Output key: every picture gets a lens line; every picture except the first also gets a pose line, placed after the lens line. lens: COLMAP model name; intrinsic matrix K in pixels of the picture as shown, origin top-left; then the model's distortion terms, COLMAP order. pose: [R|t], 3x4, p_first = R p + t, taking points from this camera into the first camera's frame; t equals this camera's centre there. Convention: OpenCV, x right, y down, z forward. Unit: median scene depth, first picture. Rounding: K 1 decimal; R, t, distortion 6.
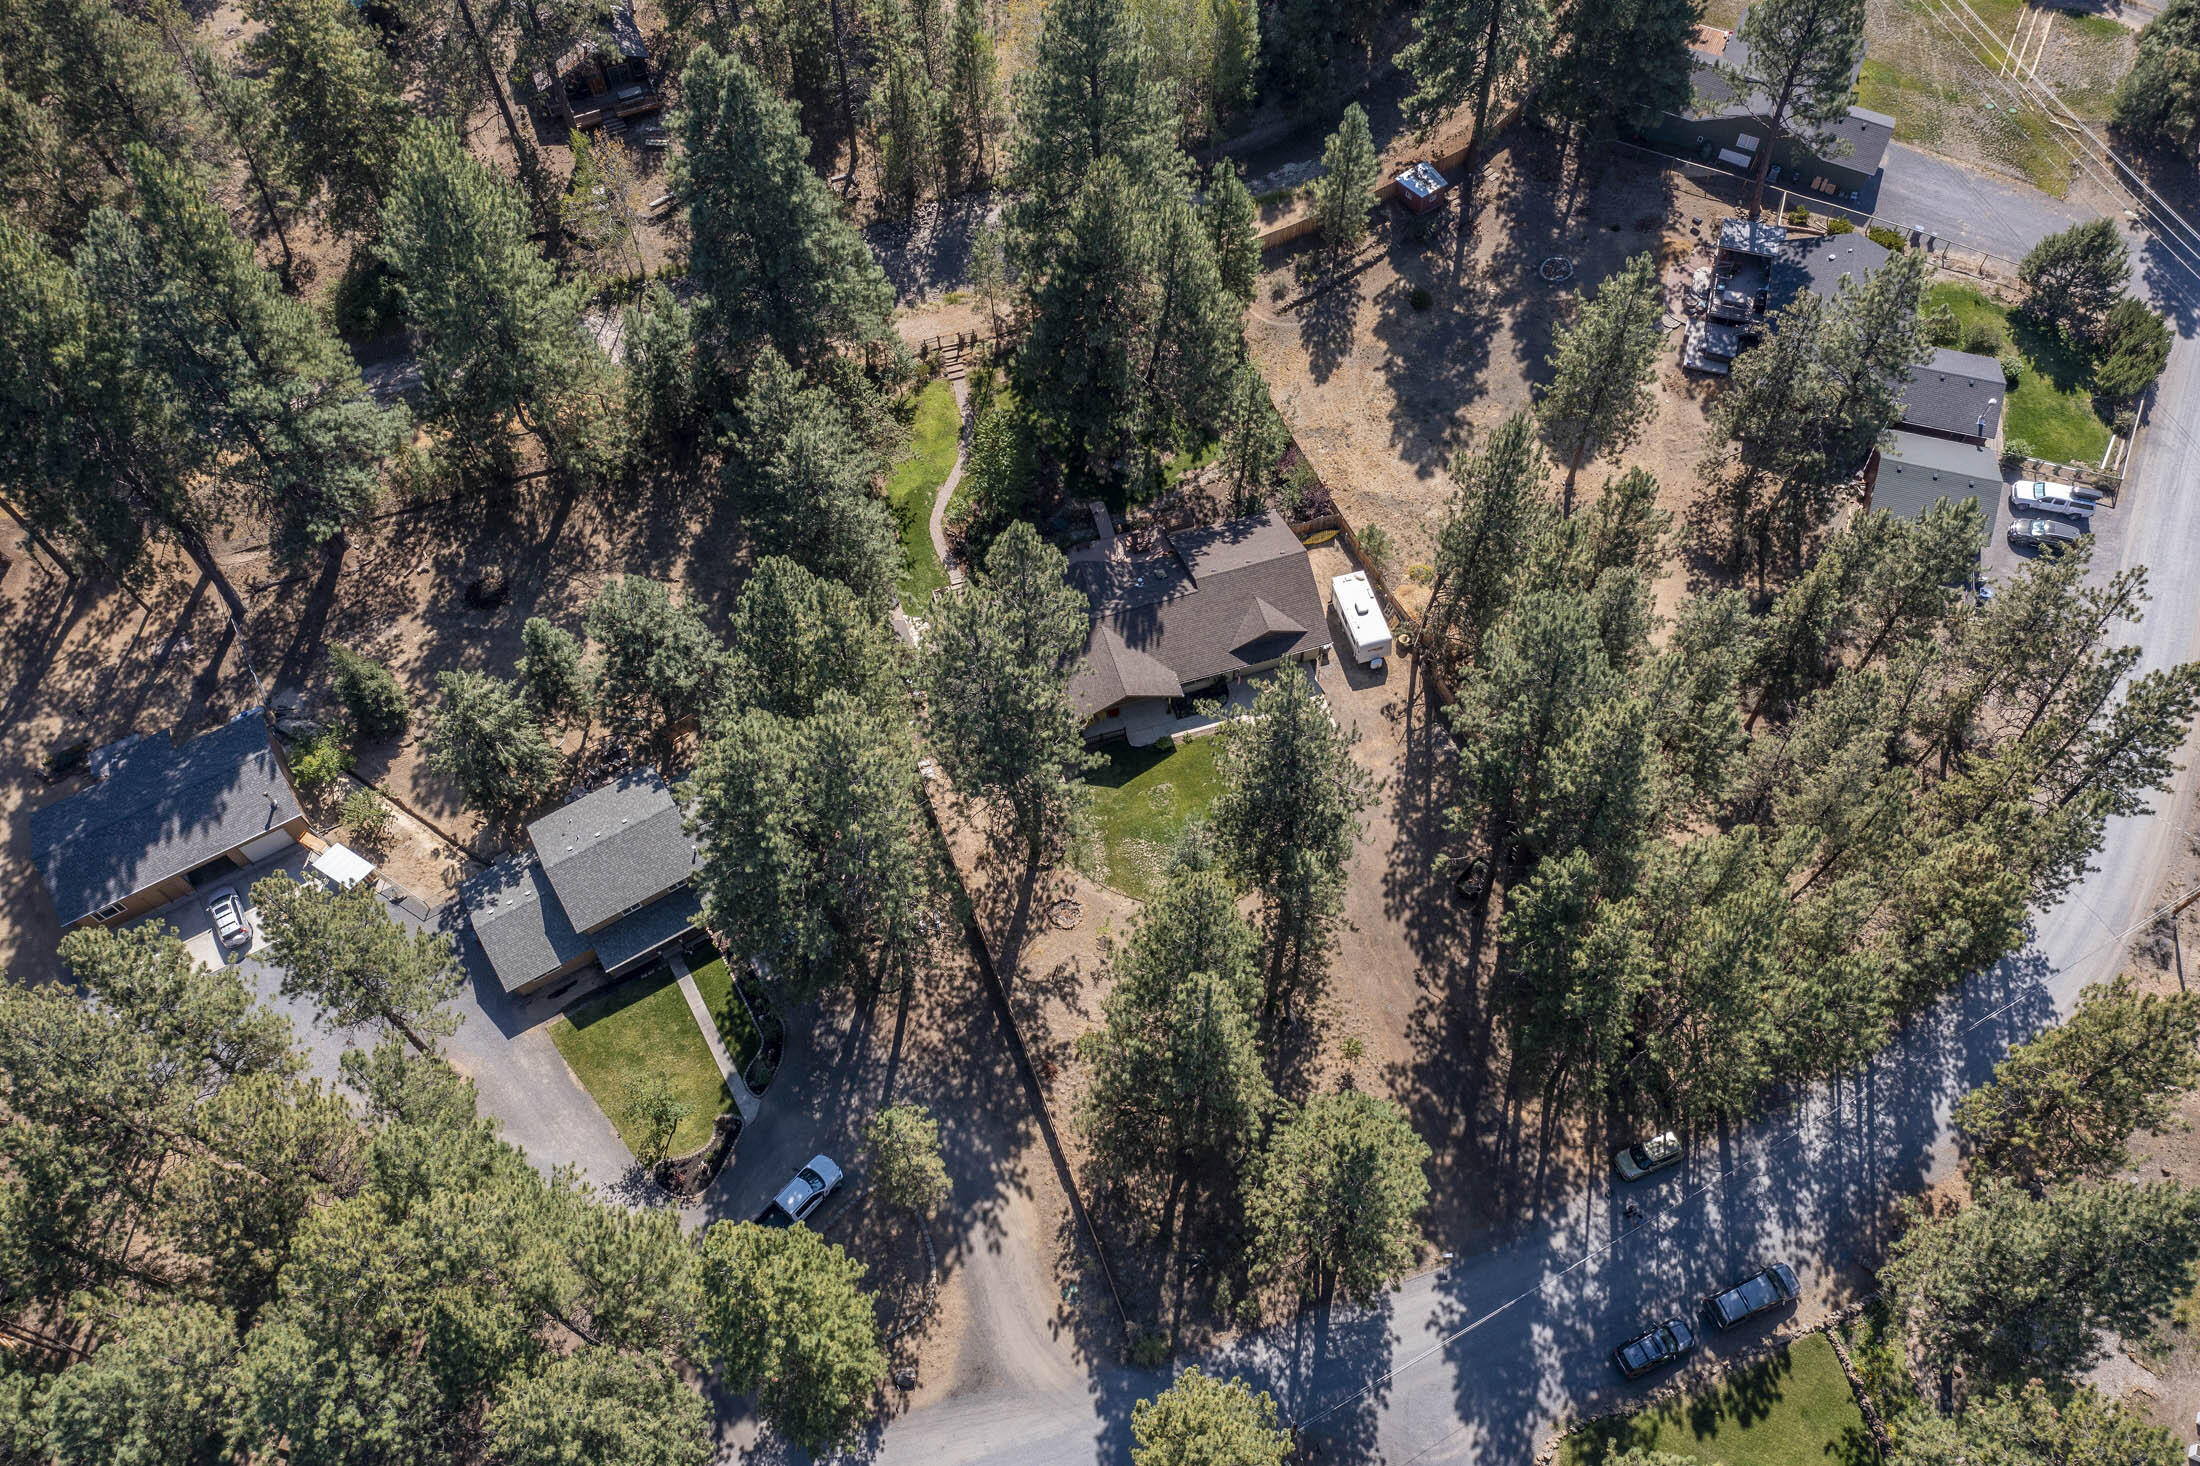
lens RADIAL K [[1726.7, 0, 1105.3], [0, 1726.7, 711.7], [0, 0, 1]] dist [-0.016613, 0.015018]
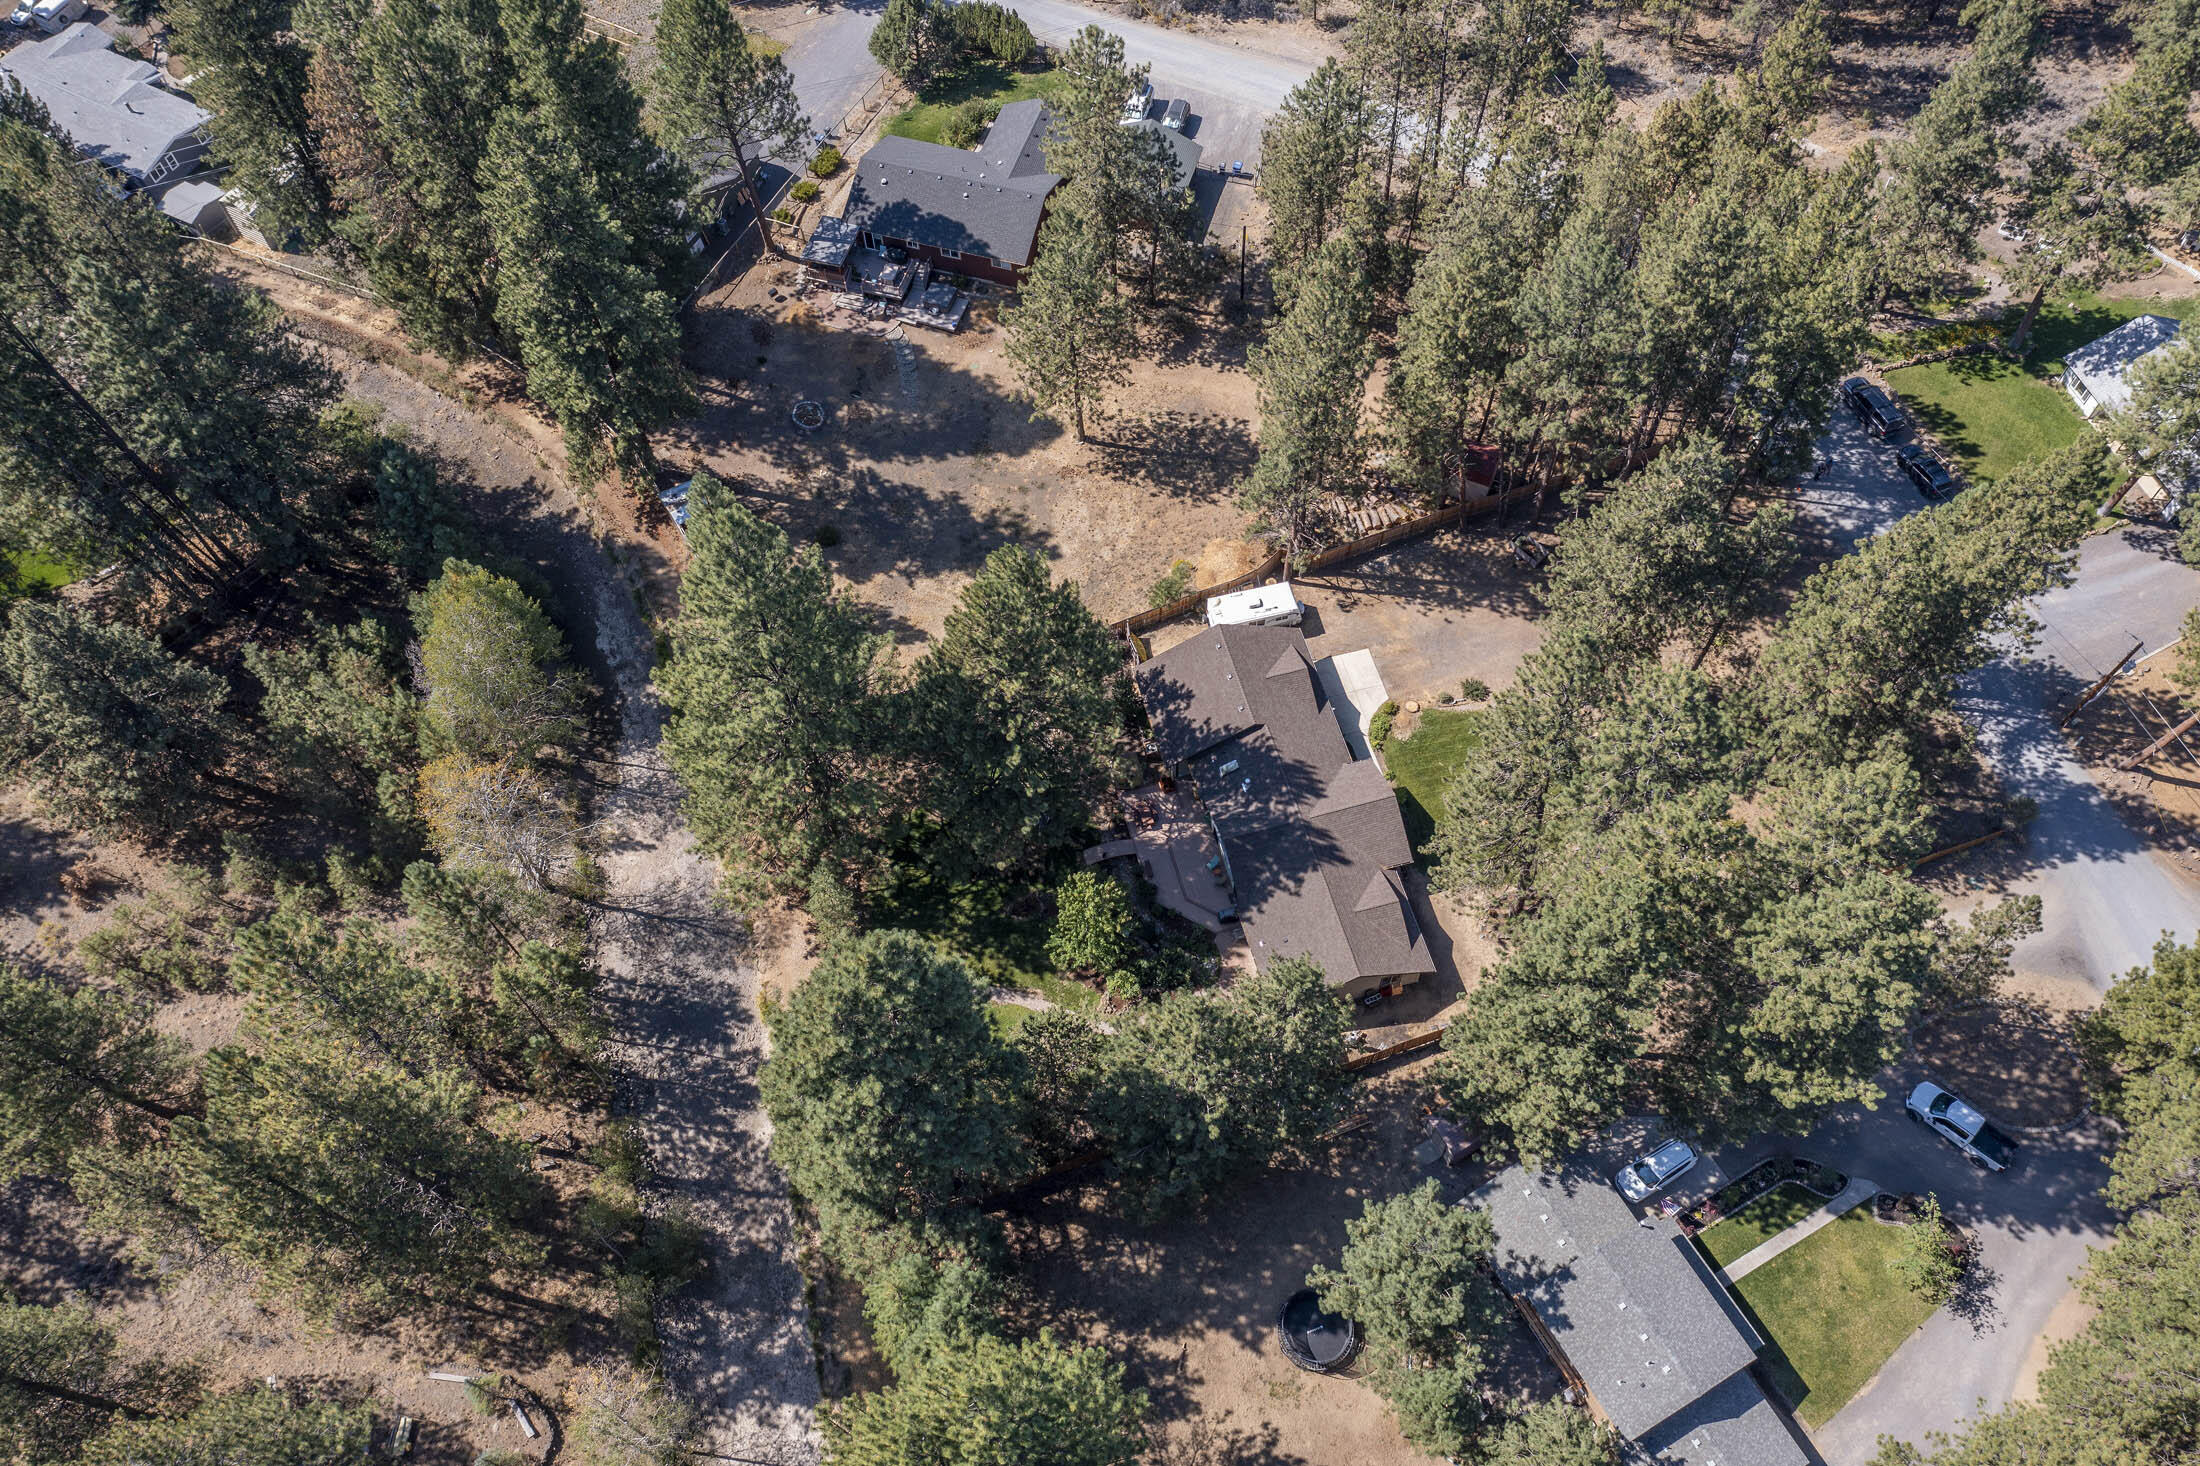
lens RADIAL K [[1726.7, 0, 1098.8], [0, 1726.7, 721.3], [0, 0, 1]] dist [-0.016613, 0.015018]
pose [[0.027075, -0.851109, 0.524291, -0.440471], [0.877084, 0.271847, 0.396009, -0.521087], [-0.479573, 0.449125, 0.753854, 0.326240]]
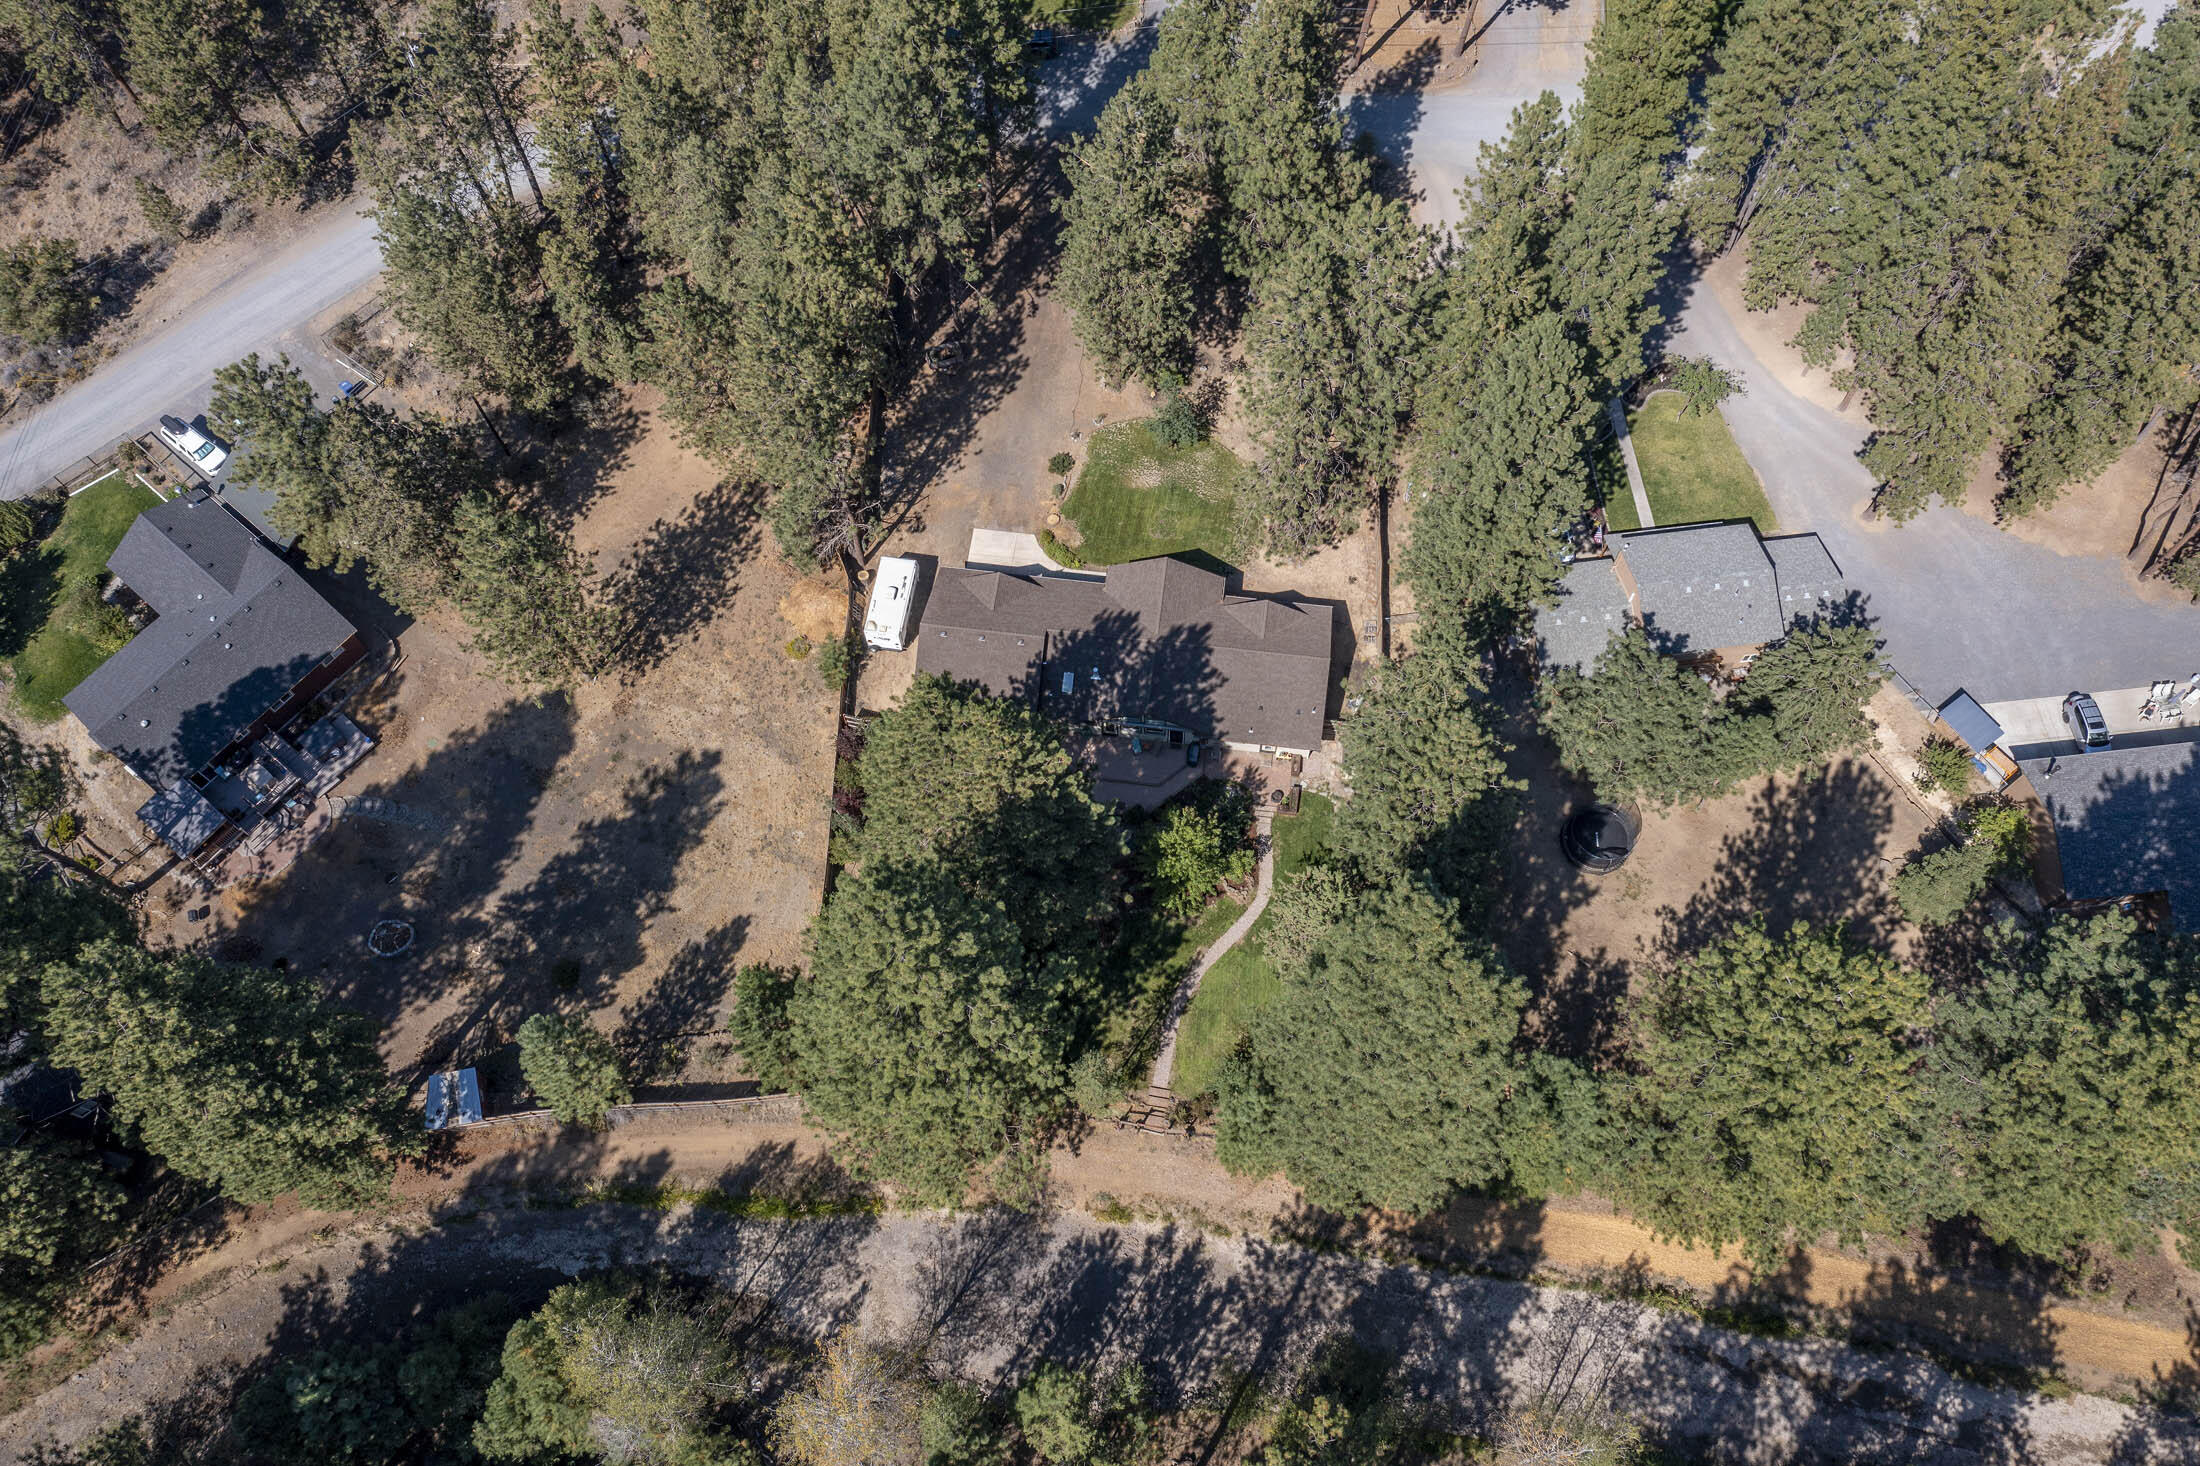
lens RADIAL K [[1726.7, 0, 1096.7], [0, 1726.7, 728.8], [0, 0, 1]] dist [-0.016613, 0.015018]
pose [[-0.911906, -0.354790, 0.206282, -0.182168], [0.373823, -0.510648, 0.774271, -0.805372], [-0.169366, 0.783175, 0.598291, 0.473158]]
